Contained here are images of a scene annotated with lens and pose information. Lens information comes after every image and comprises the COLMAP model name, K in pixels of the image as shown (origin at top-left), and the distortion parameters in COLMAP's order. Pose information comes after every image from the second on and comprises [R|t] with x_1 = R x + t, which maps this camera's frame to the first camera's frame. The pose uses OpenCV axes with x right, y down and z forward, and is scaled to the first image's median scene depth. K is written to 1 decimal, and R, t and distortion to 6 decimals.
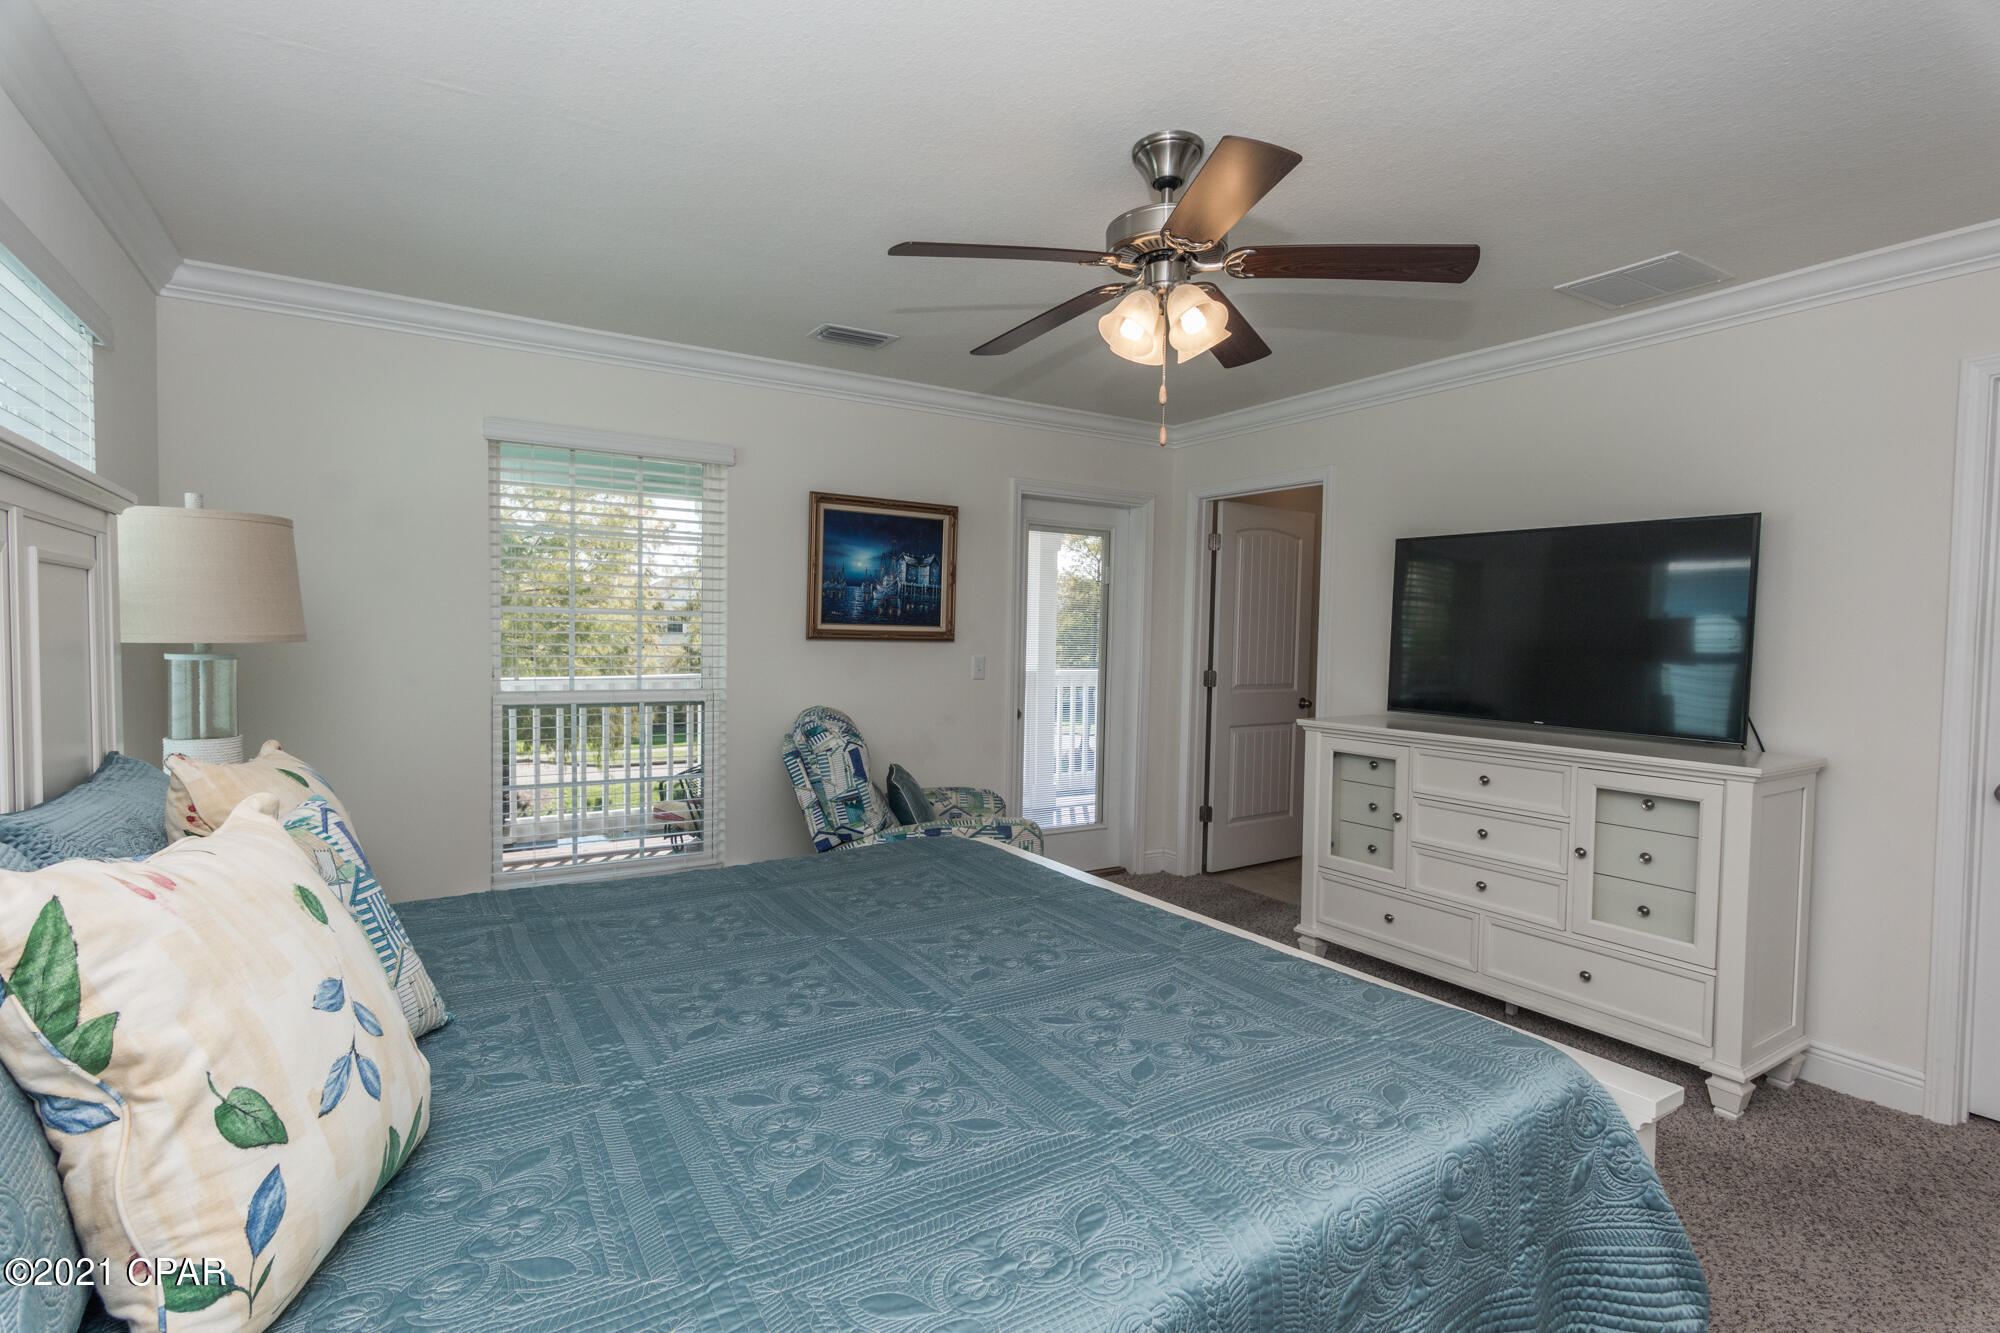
lens RADIAL K [[964.1, 0, 991.4], [0, 964.1, 672.7], [0, 0, 1]] dist [0.003877, -0.000067]
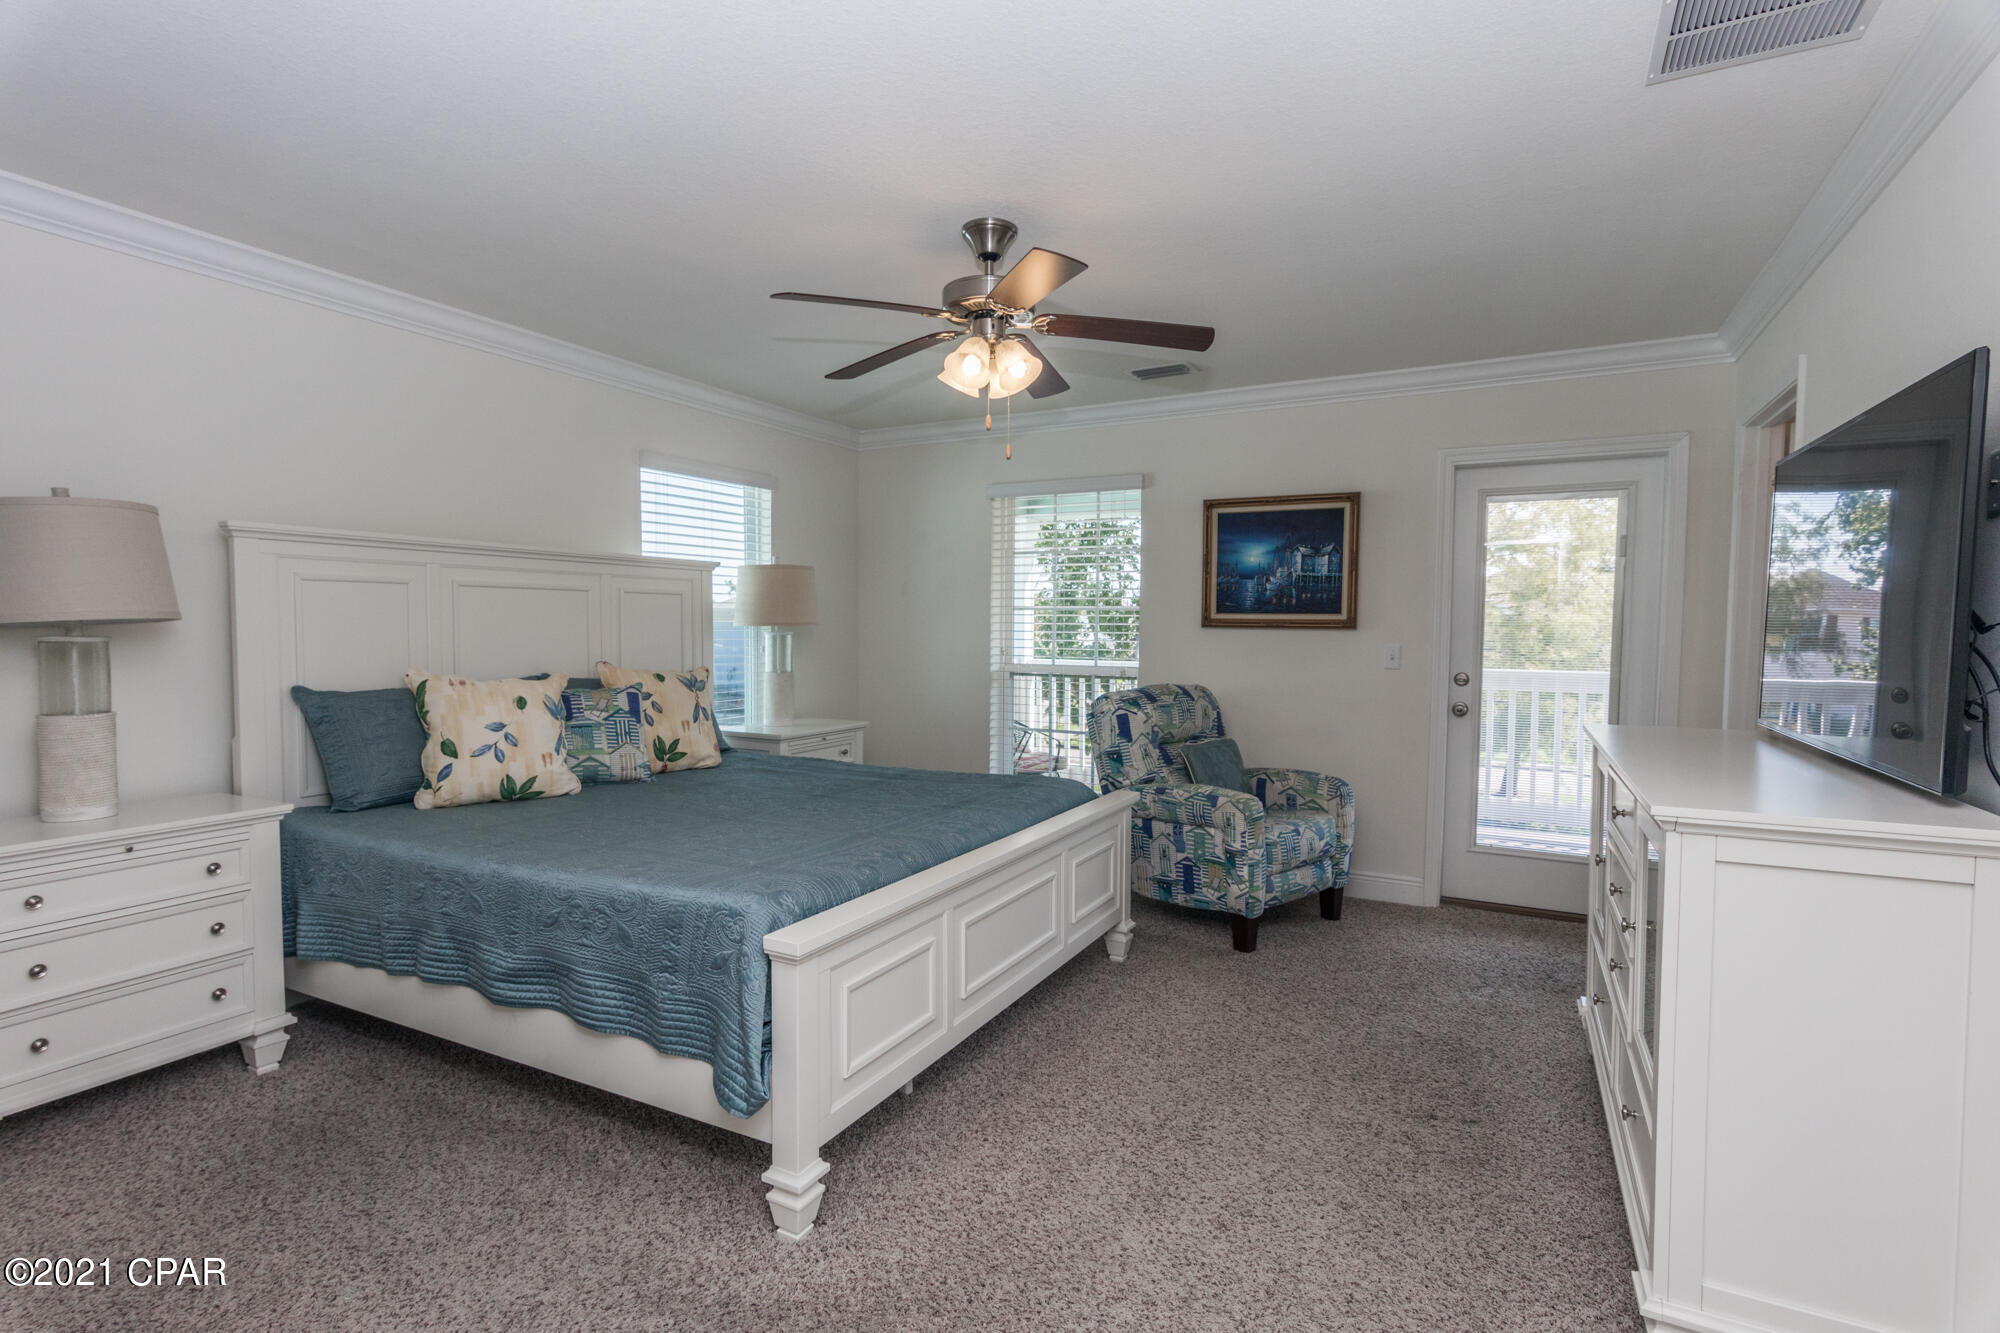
lens RADIAL K [[964.1, 0, 991.4], [0, 964.1, 672.7], [0, 0, 1]] dist [0.003877, -0.000067]
pose [[0.486742, 0.031562, -0.872975, 0.683317], [-0.035774, 0.999229, 0.016180, 0.010206], [0.872813, 0.023354, 0.487496, 0.205095]]
